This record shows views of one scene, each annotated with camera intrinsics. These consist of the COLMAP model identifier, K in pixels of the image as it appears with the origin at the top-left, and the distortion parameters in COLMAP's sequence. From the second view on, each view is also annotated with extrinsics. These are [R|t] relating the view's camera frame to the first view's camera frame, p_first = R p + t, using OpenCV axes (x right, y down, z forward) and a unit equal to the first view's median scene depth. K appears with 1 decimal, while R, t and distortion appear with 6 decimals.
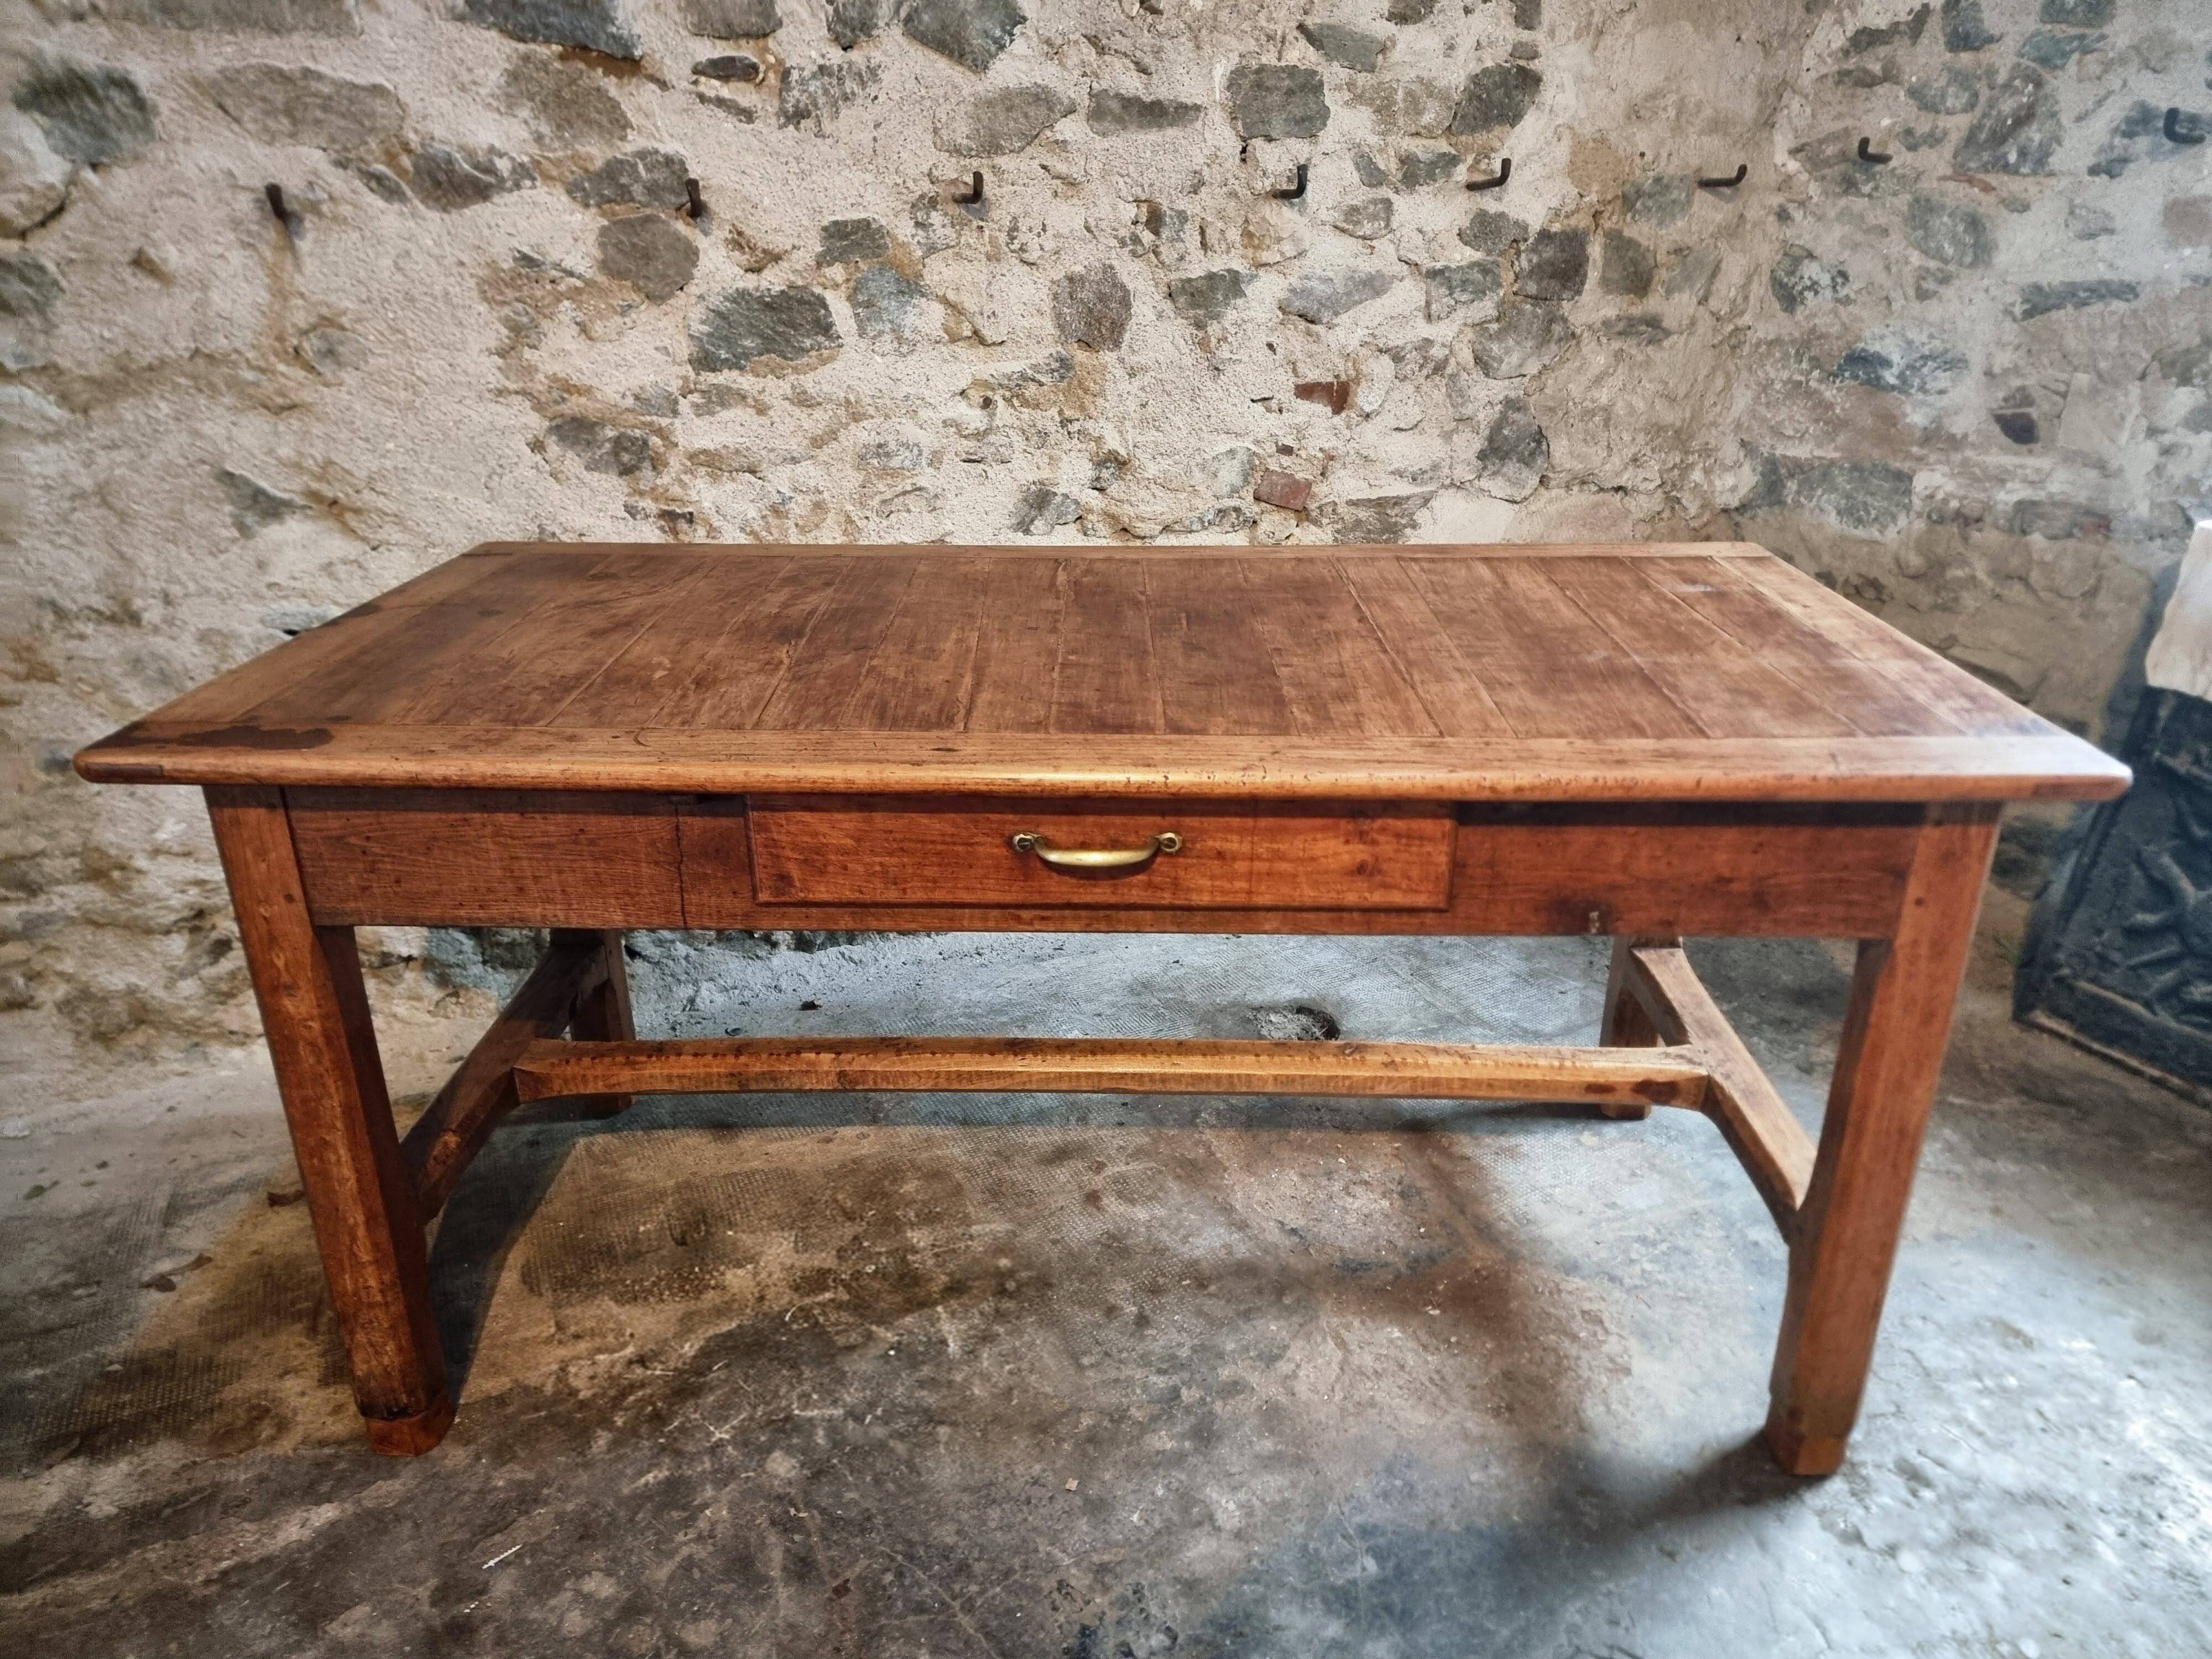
lens RADIAL K [[1526.9, 0, 1125.0], [0, 1526.9, 849.1], [0, 0, 1]] dist [0.074544, -0.071789]
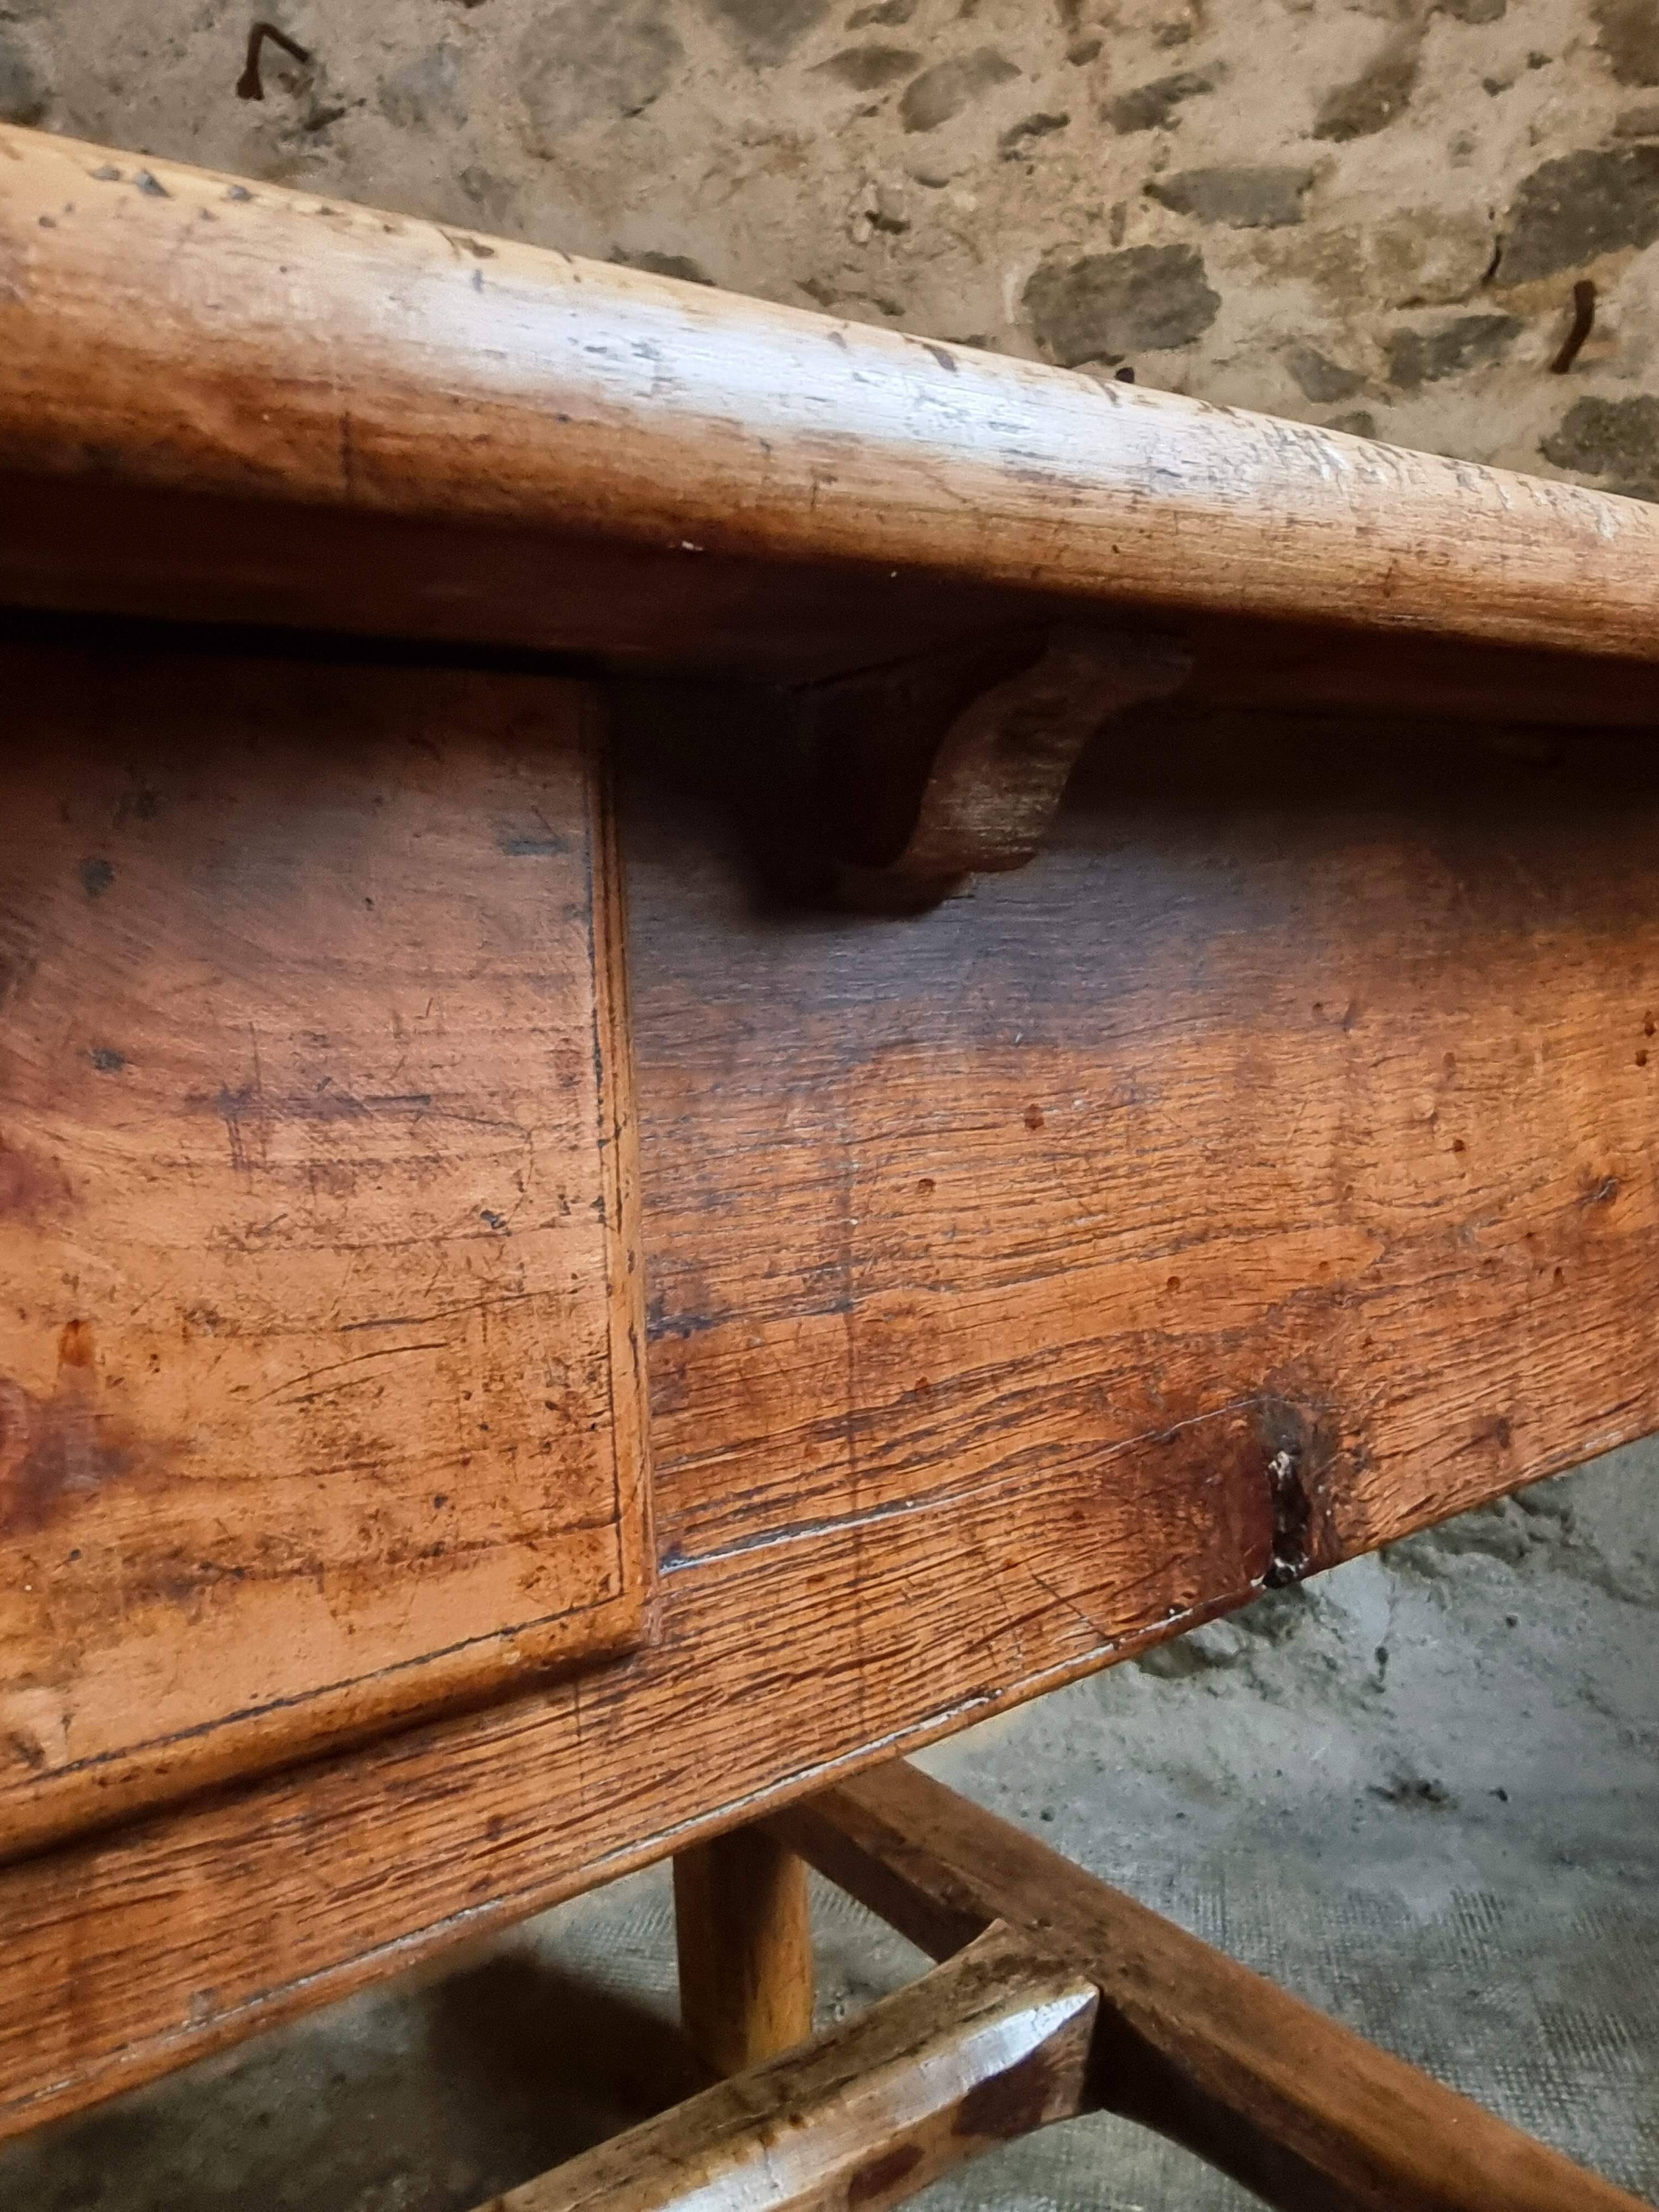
lens RADIAL K [[1575.9, 0, 803.2], [0, 1575.9, 944.8], [0, 0, 1]] dist [0.001787, -0.003328]
pose [[0.751329, -0.048087, -0.658173, 0.421863], [-0.210048, 0.928048, -0.307582, -0.033131], [0.625607, 0.369343, 0.687169, 0.619128]]
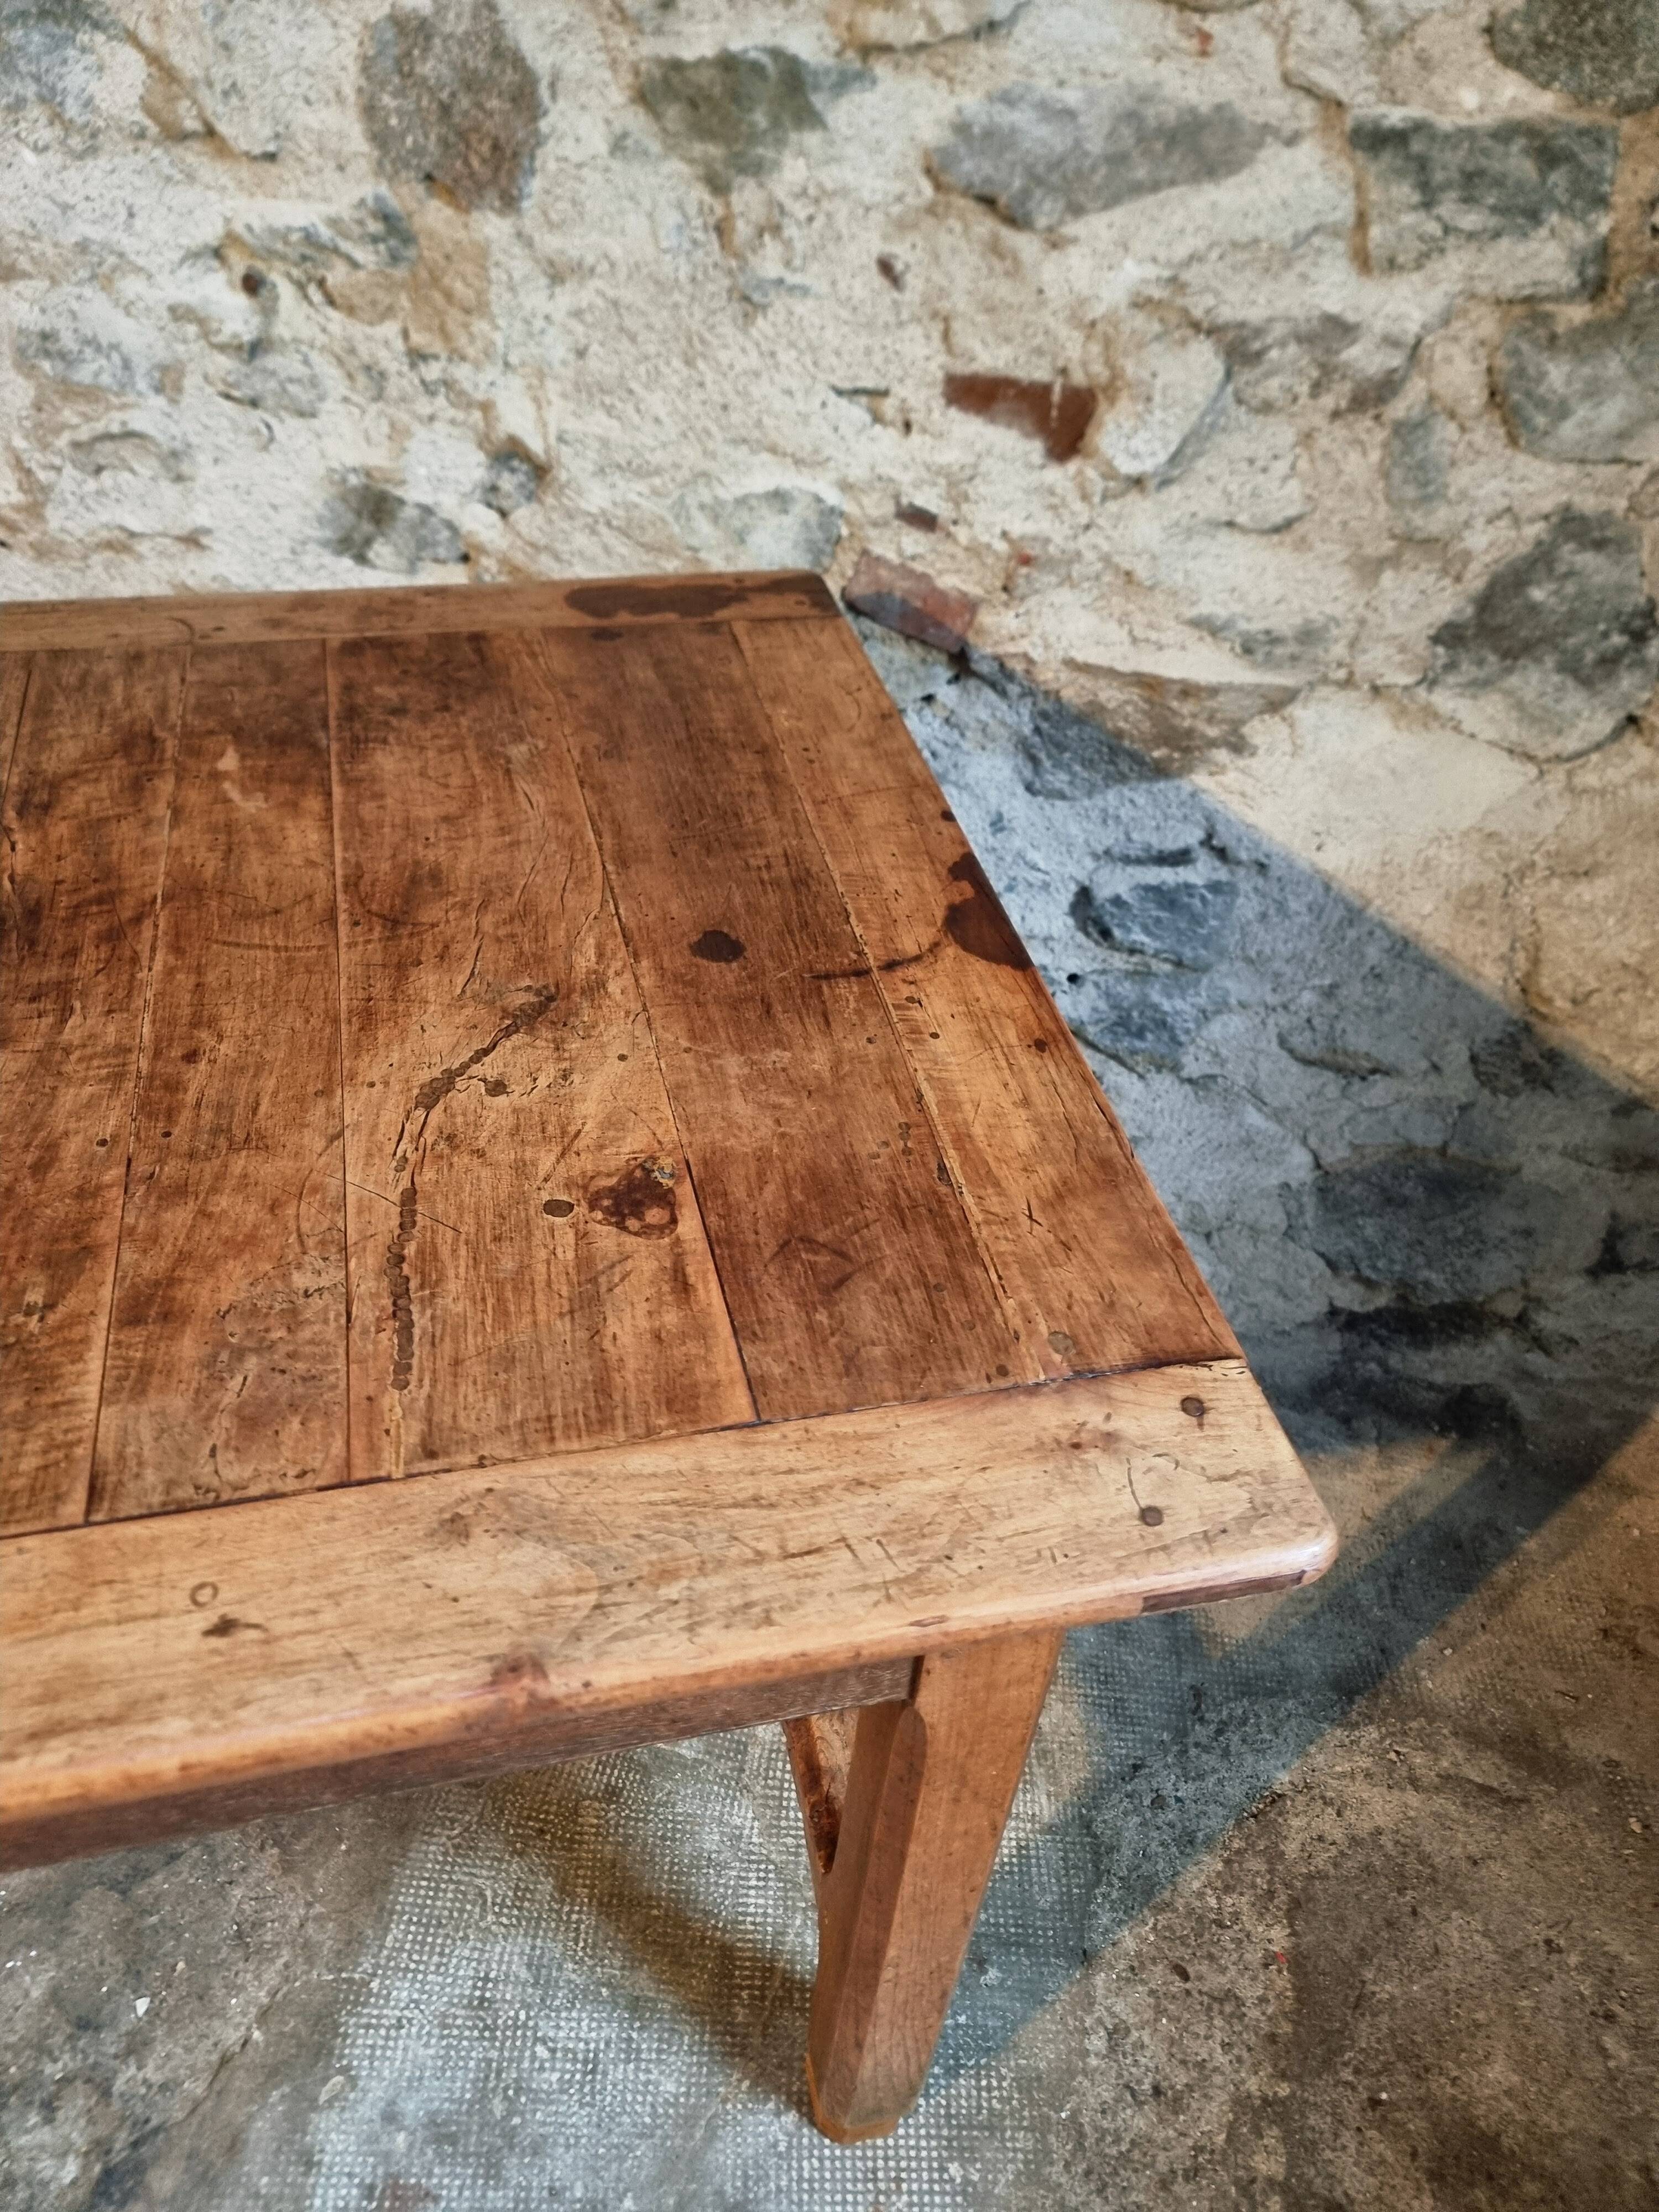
lens RADIAL K [[1552.8, 0, 801.8], [0, 1552.8, 1096.4], [0, 0, 1]] dist [0.059360, -0.059781]
pose [[0.814072, 0.415056, -0.406221, 0.382378], [-0.277440, 0.892418, 0.355834, -0.302729], [0.510210, -0.176973, 0.841645, 0.657229]]
